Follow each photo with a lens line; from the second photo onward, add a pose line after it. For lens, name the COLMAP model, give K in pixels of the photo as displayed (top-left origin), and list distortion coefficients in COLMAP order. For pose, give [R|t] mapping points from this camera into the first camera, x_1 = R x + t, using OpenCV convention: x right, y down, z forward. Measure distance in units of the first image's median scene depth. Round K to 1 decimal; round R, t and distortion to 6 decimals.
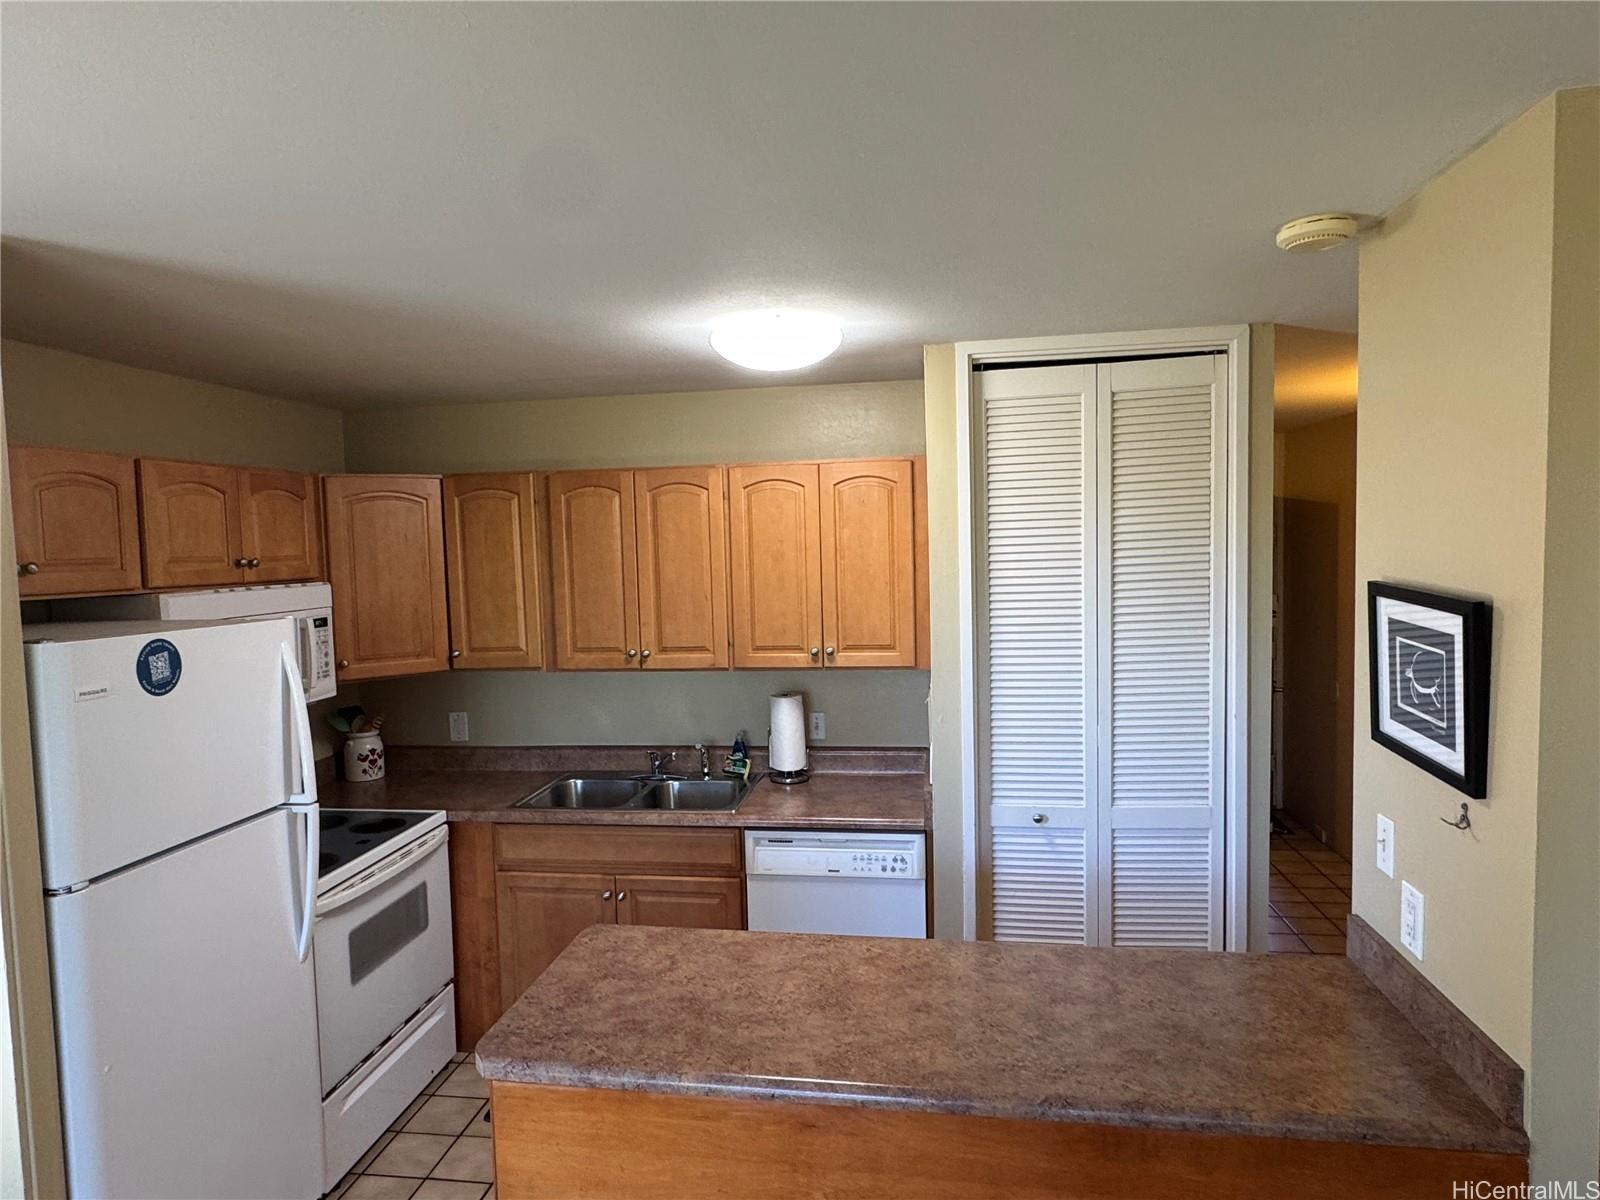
lens RADIAL K [[967.2, 0, 806.8], [0, 967.2, 608.2], [0, 0, 1]] dist [-0.004873, -0.001977]
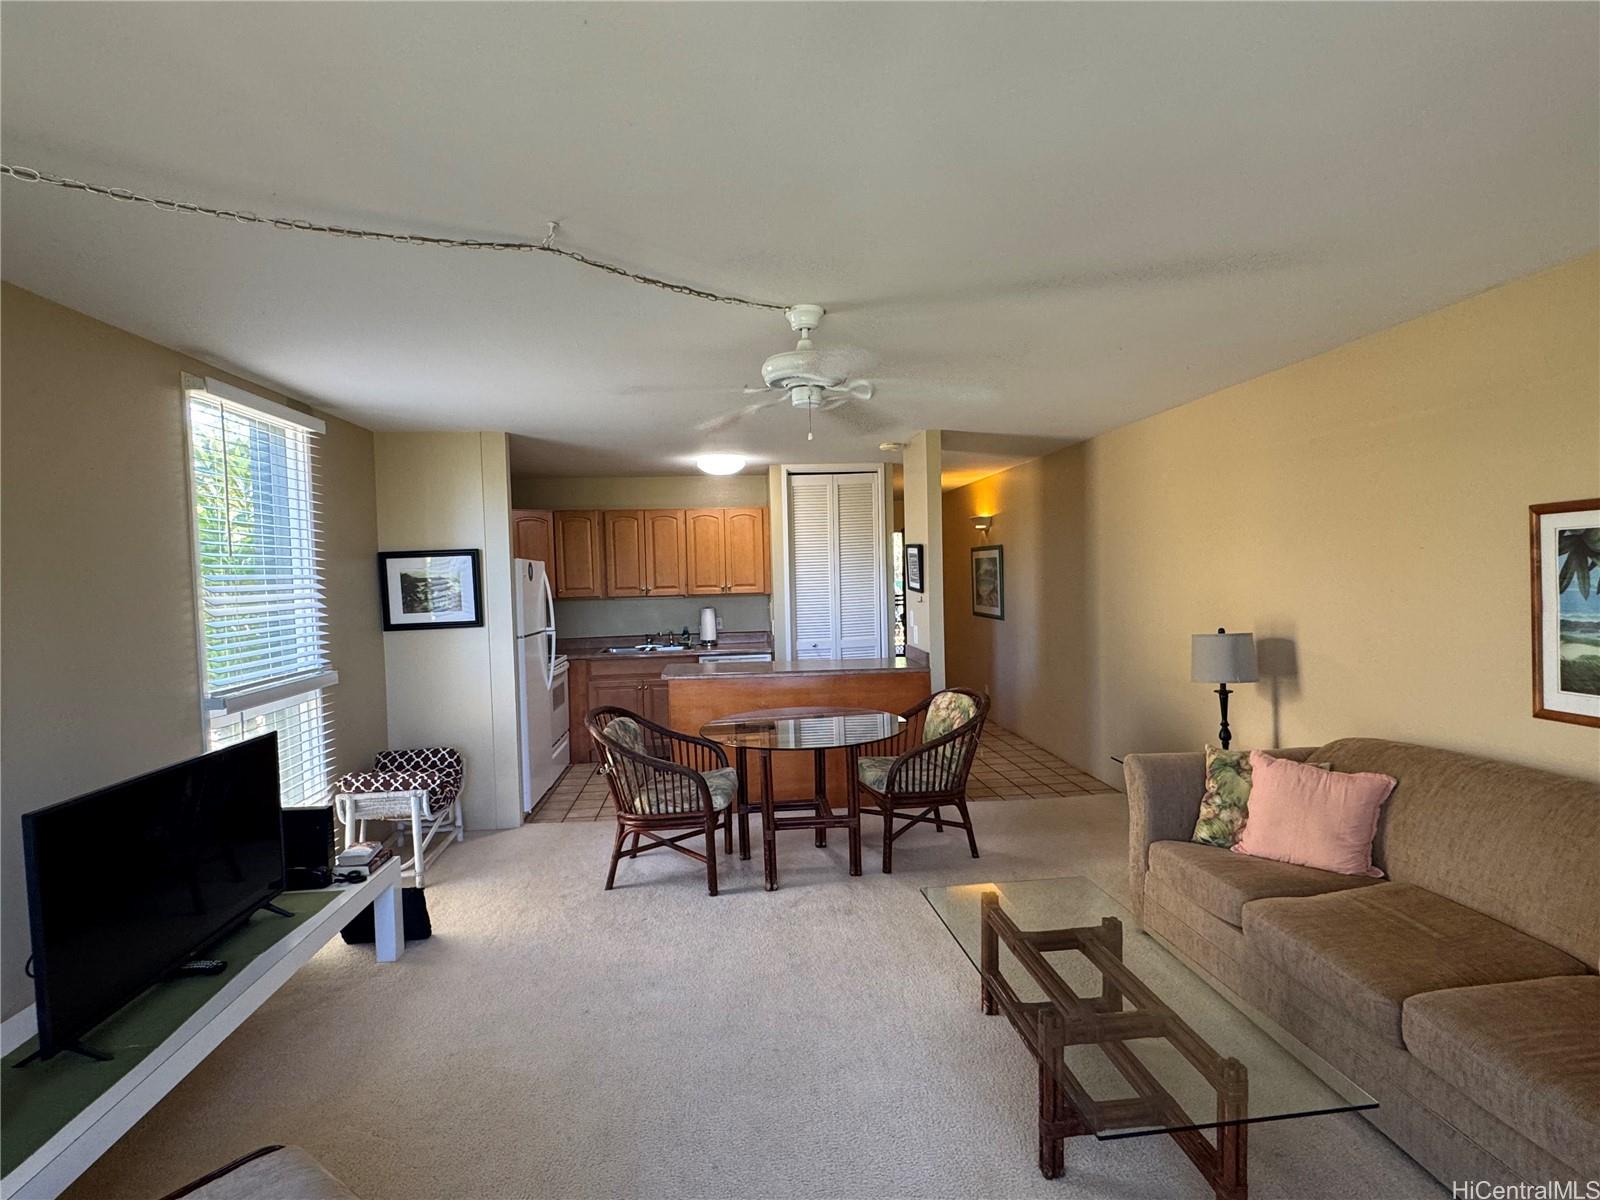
lens RADIAL K [[802.9, 0, 803.8], [0, 802.9, 597.2], [0, 0, 1]] dist [-0.001540, -0.000129]
pose [[0.973108, -0.006640, 0.230256, -0.263923], [0.017424, 0.998843, -0.044832, 0.168370], [-0.229691, 0.047639, 0.972097, -1.016552]]
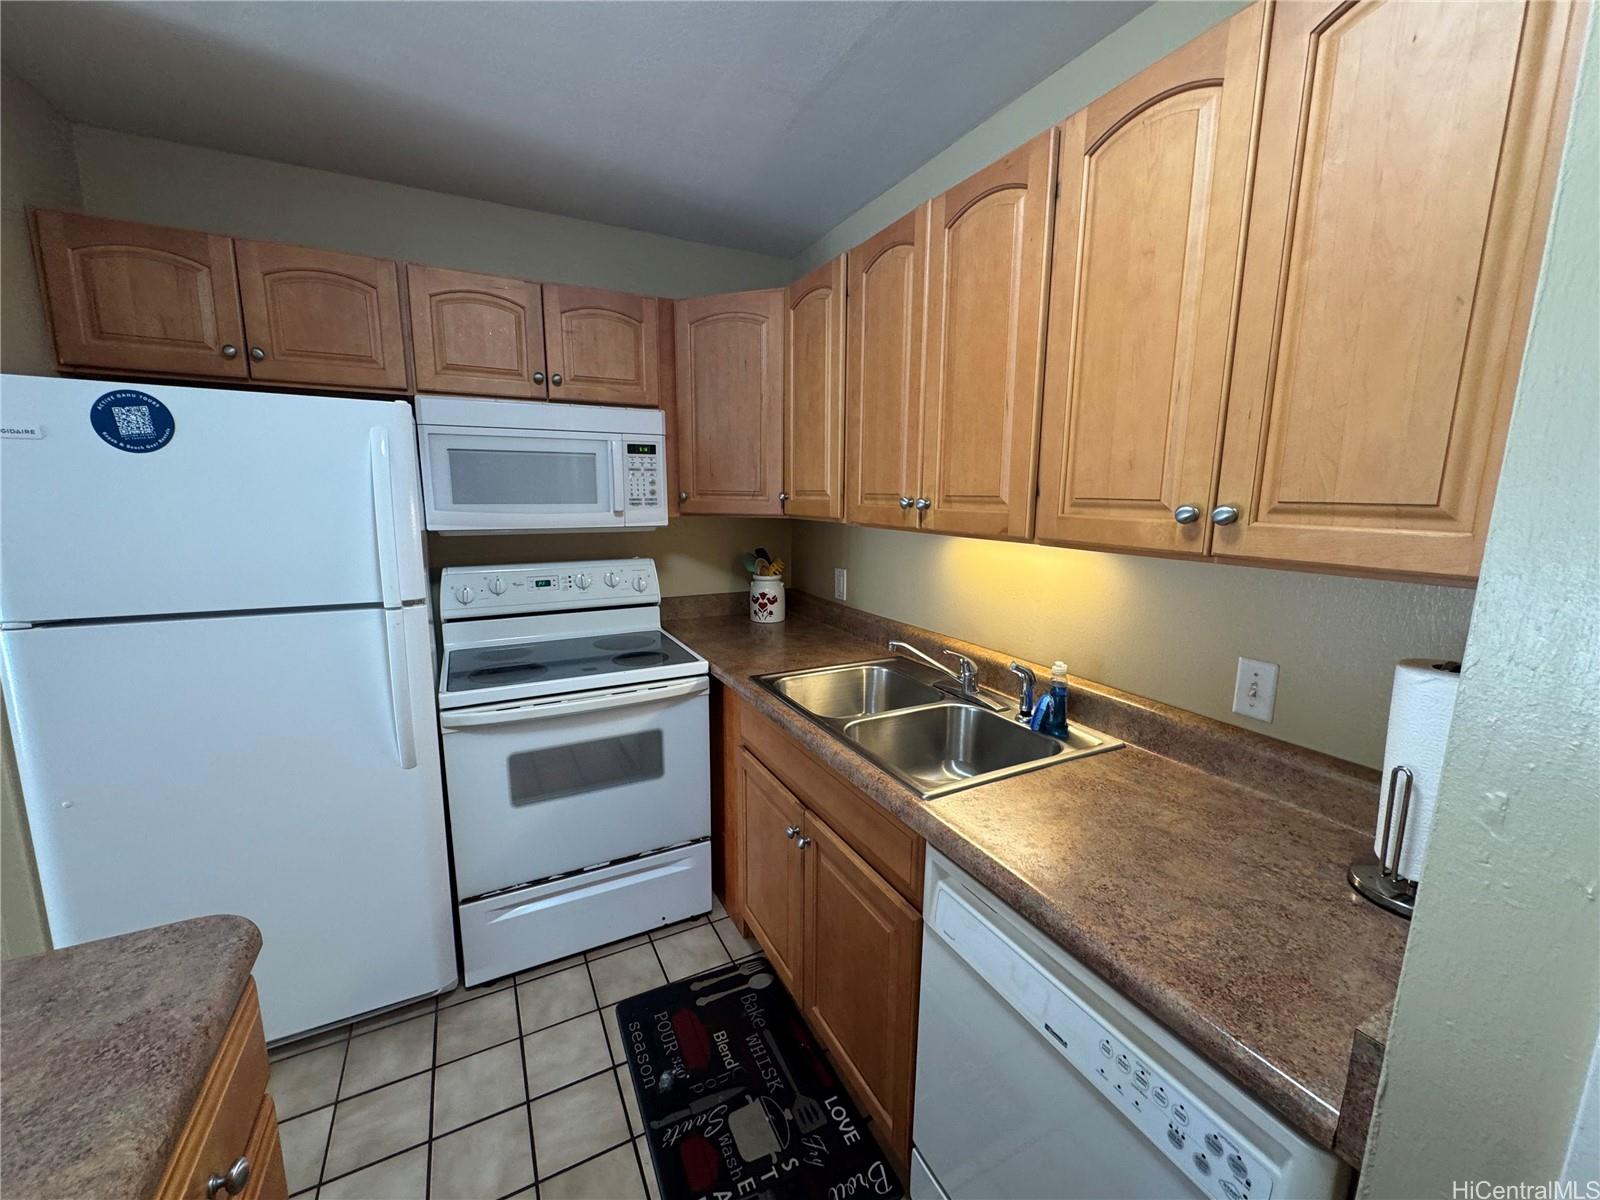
lens RADIAL K [[636.5, 0, 800.2], [0, 636.5, 600.0], [0, 0, 1]] dist [0.000454, -0.000162]
pose [[0.576449, 0.169771, -0.799302, 0.143400], [-0.077131, 0.985116, 0.153612, 0.054386], [0.813485, -0.026899, 0.580964, 0.726462]]
